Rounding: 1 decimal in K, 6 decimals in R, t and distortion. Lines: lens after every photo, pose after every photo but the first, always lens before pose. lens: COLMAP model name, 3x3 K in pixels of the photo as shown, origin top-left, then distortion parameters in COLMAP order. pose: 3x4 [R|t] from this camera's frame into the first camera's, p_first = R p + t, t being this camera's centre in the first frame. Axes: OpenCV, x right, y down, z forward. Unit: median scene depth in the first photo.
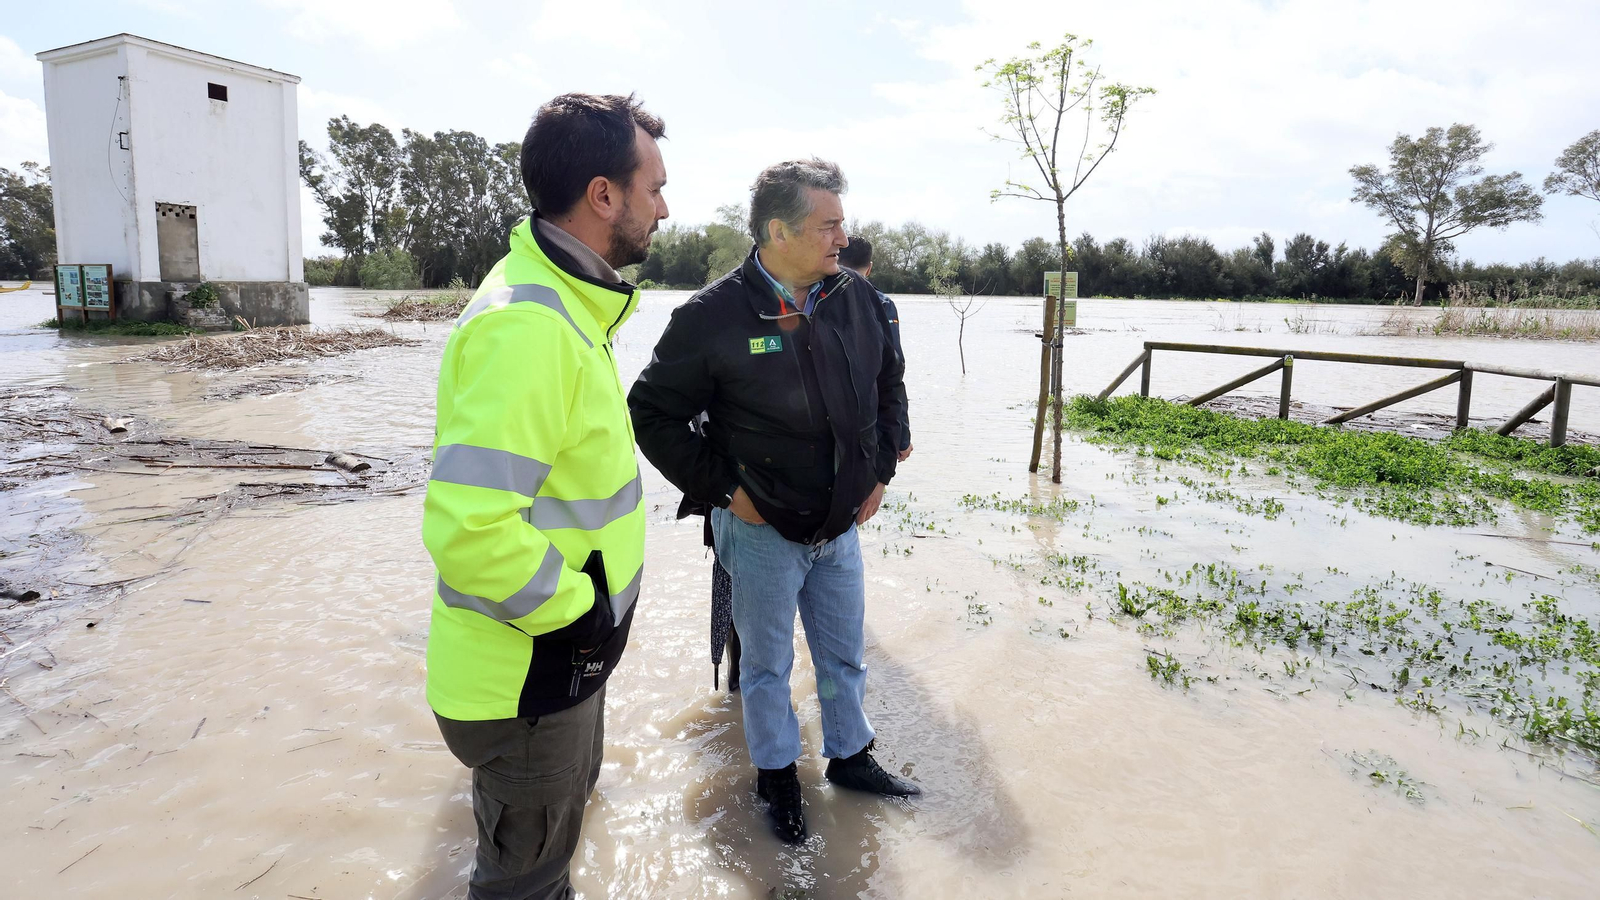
lens RADIAL K [[797.1, 0, 787.9], [0, 797.1, 383.5], [0, 0, 1]] dist [-0.077394, 0.040078]
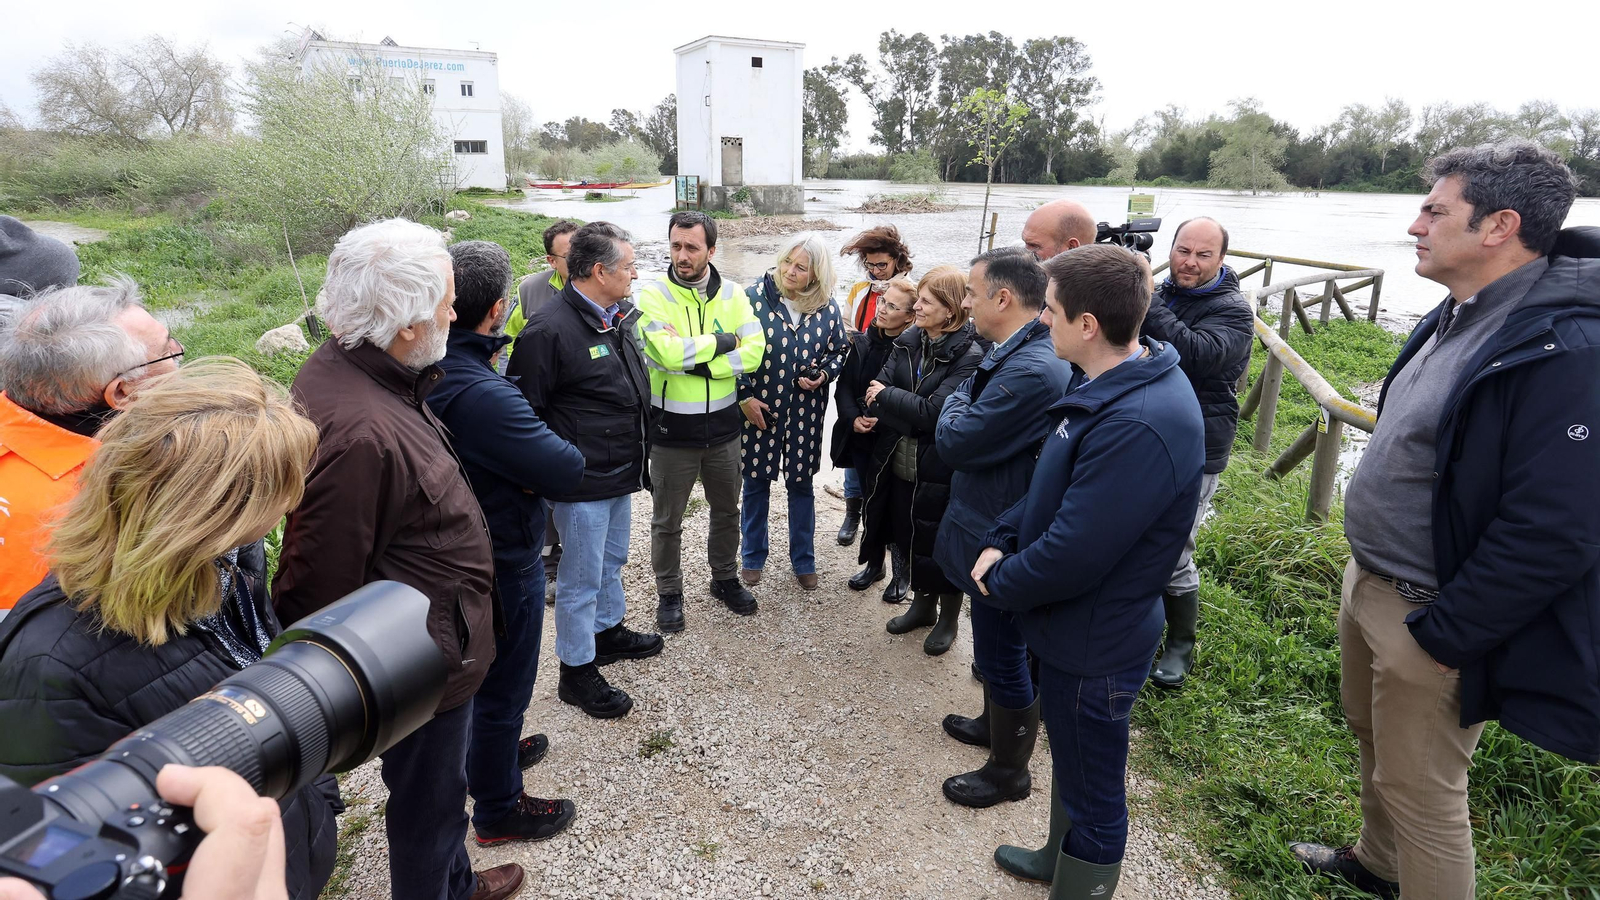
lens RADIAL K [[797.1, 0, 787.9], [0, 797.1, 383.5], [0, 0, 1]] dist [-0.077394, 0.040078]
pose [[0.793210, 0.145487, -0.591313, 0.326978], [-0.065960, 0.985855, 0.154078, 0.011656], [0.605365, -0.083214, 0.791586, -0.261733]]
